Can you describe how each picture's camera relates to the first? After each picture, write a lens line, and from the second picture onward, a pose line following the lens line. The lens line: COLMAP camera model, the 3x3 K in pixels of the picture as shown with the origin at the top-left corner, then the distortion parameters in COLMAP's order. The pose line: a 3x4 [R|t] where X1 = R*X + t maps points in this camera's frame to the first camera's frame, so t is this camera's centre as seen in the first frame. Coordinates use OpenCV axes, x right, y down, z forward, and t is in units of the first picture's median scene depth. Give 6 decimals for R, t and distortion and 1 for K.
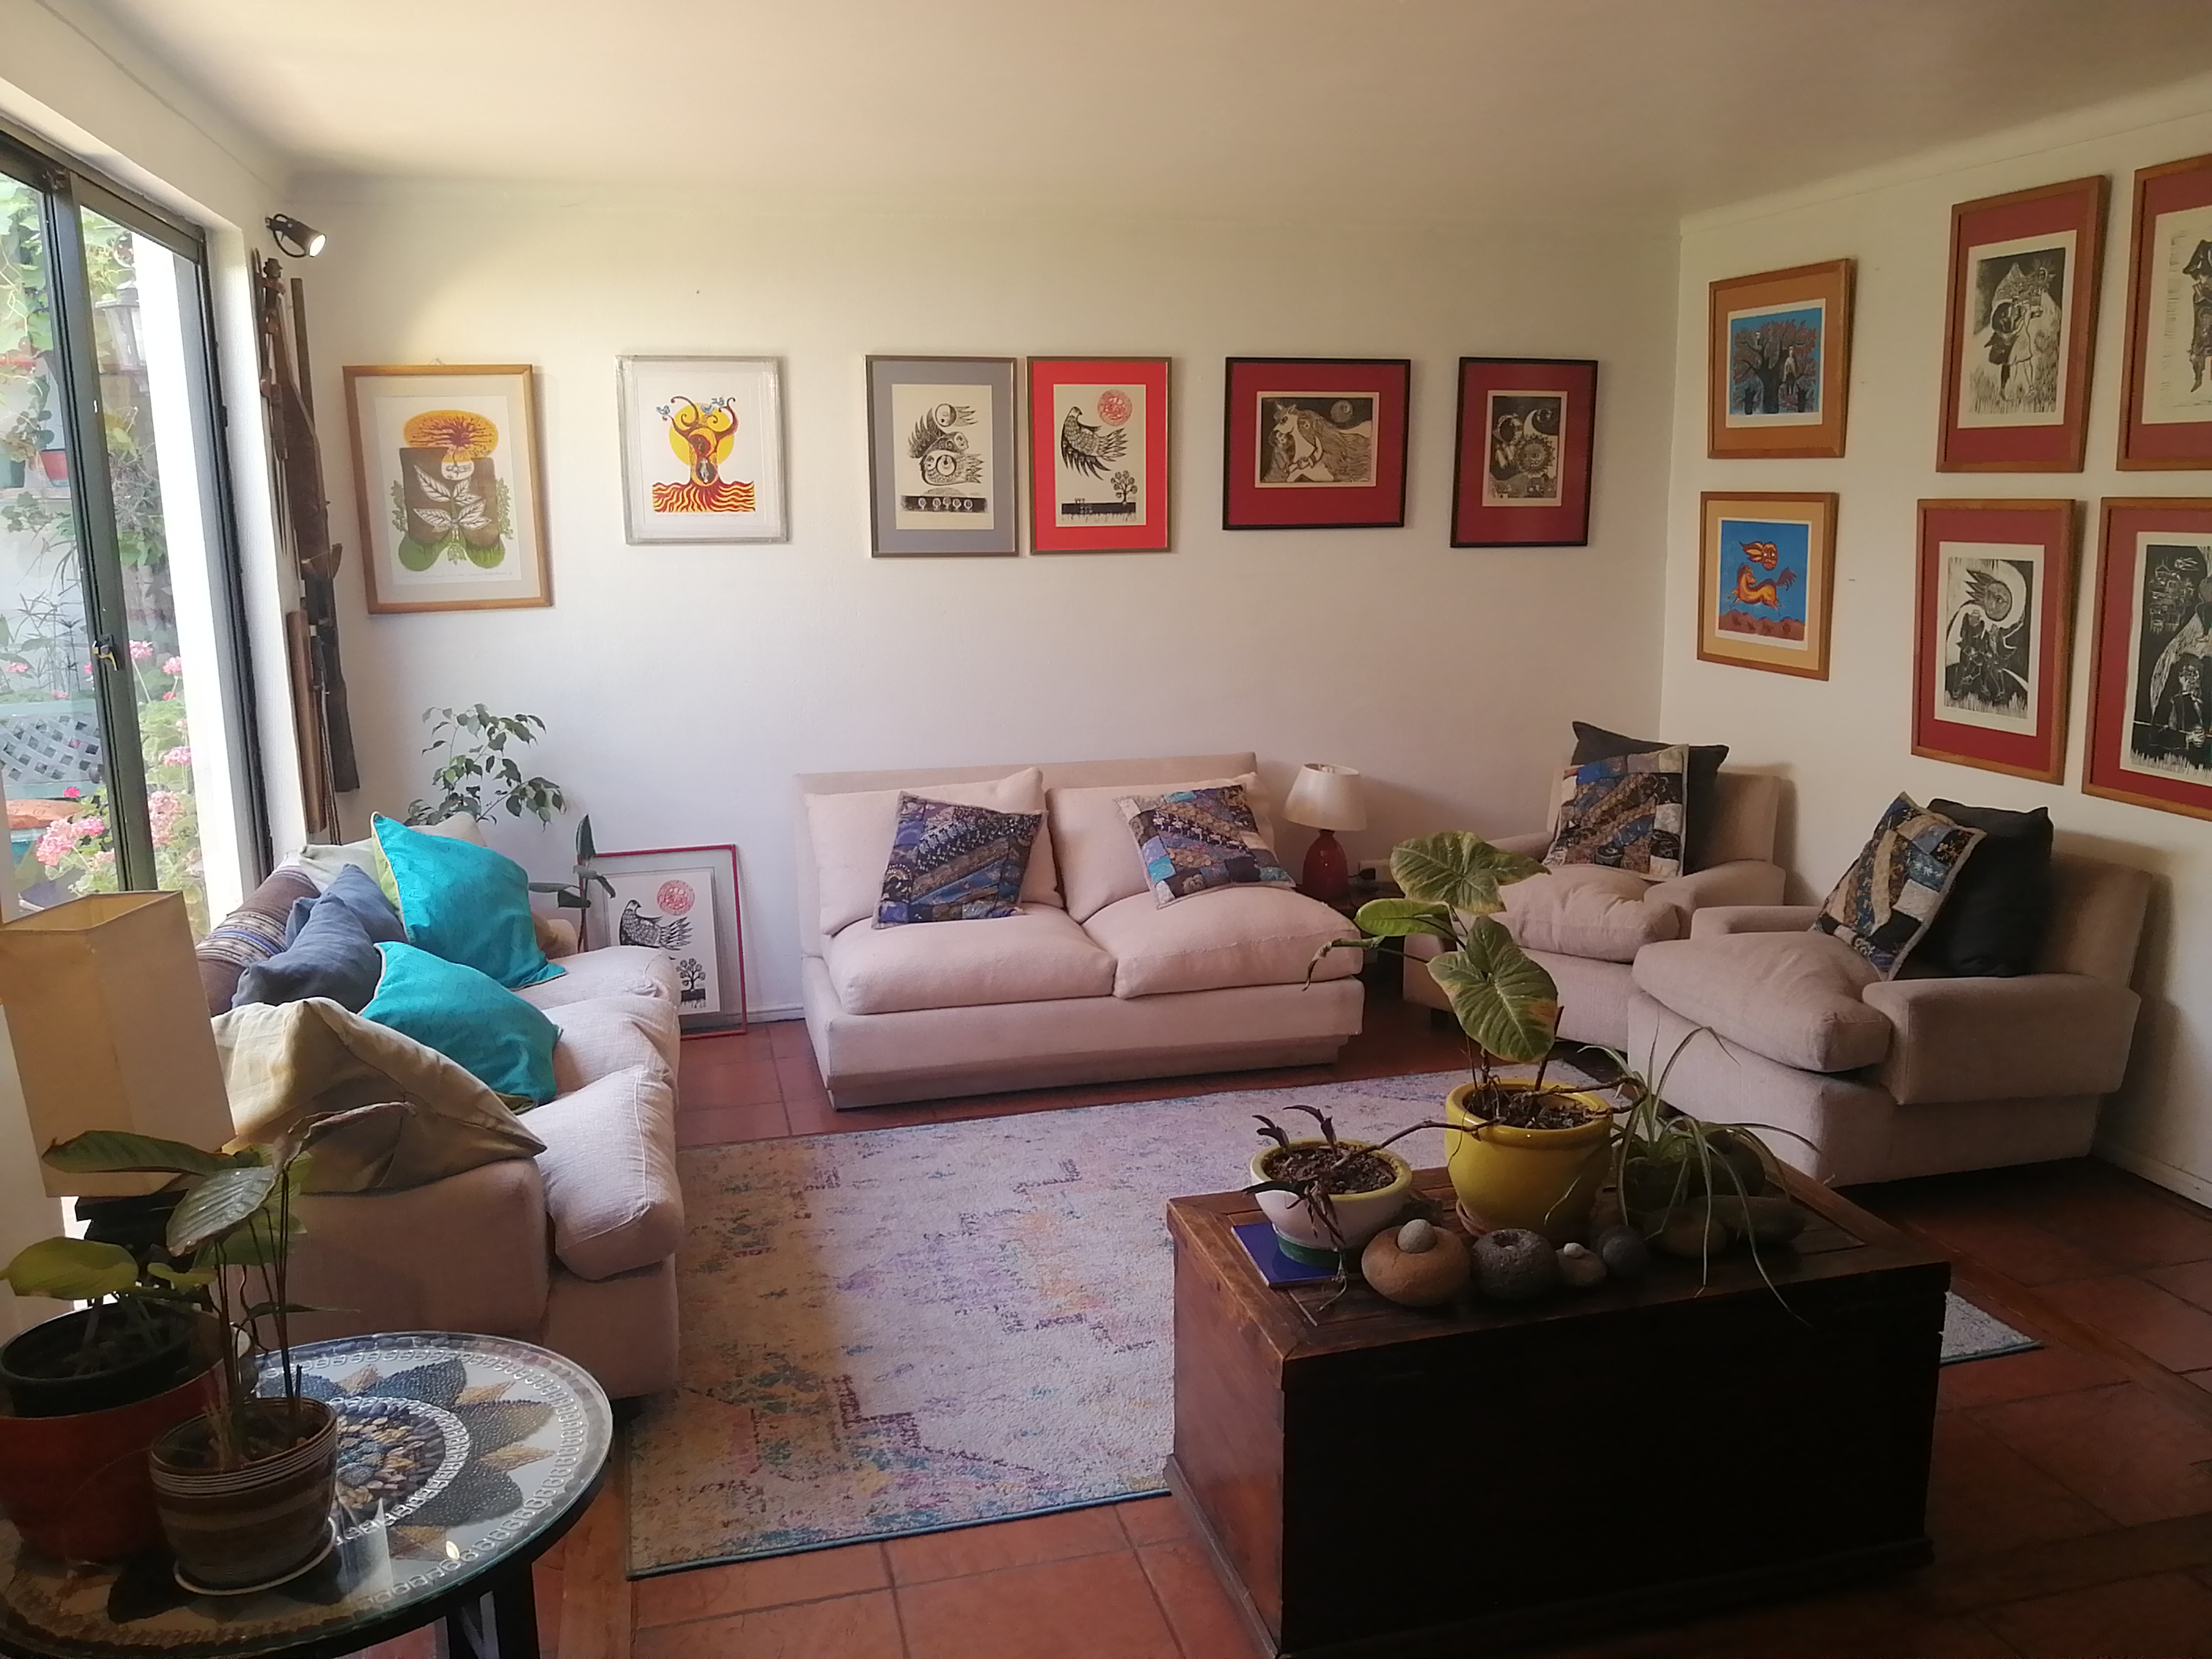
lens RADIAL K [[1765.1, 0, 1106.0], [0, 1765.1, 829.5], [0, 0, 1]] dist [0.056849, -0.002855]
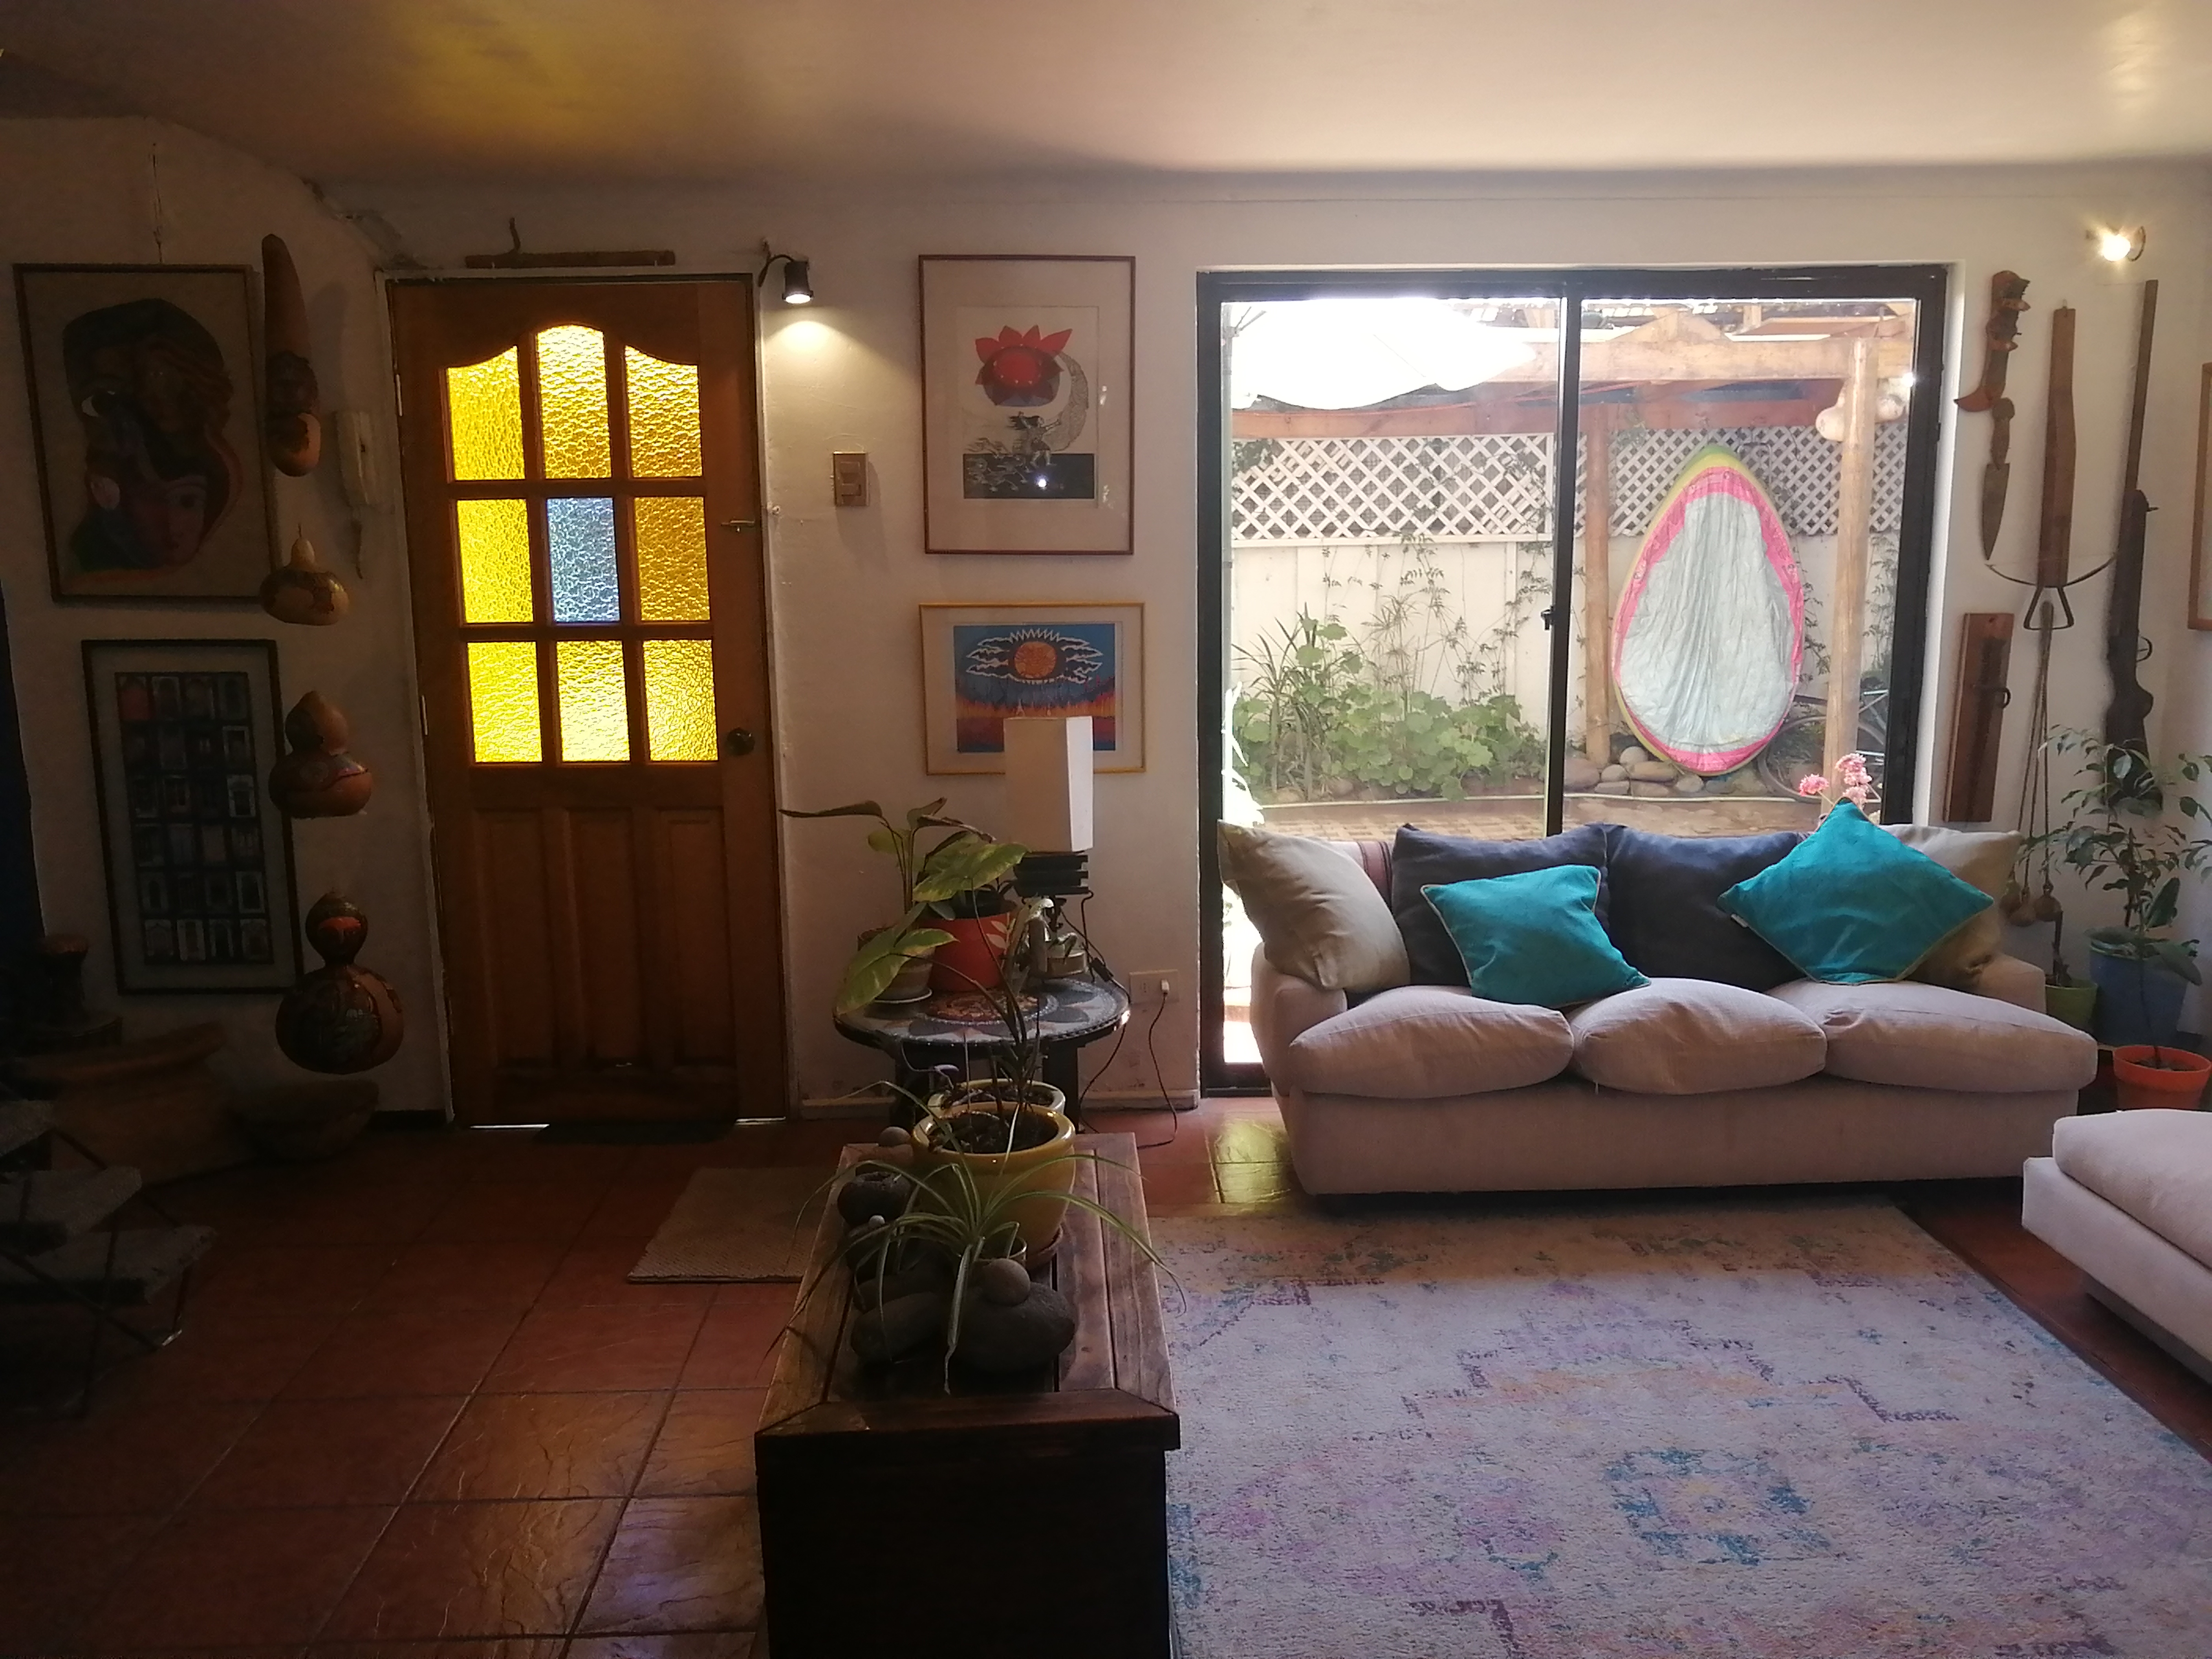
lens RADIAL K [[1765.1, 0, 1106.0], [0, 1765.1, 829.5], [0, 0, 1]] dist [0.056849, -0.002855]
pose [[-0.218639, 0.170216, -0.960845, 0.891645], [-0.180005, 0.960735, 0.211156, -0.161394], [0.959060, 0.219124, -0.179414, 0.968571]]
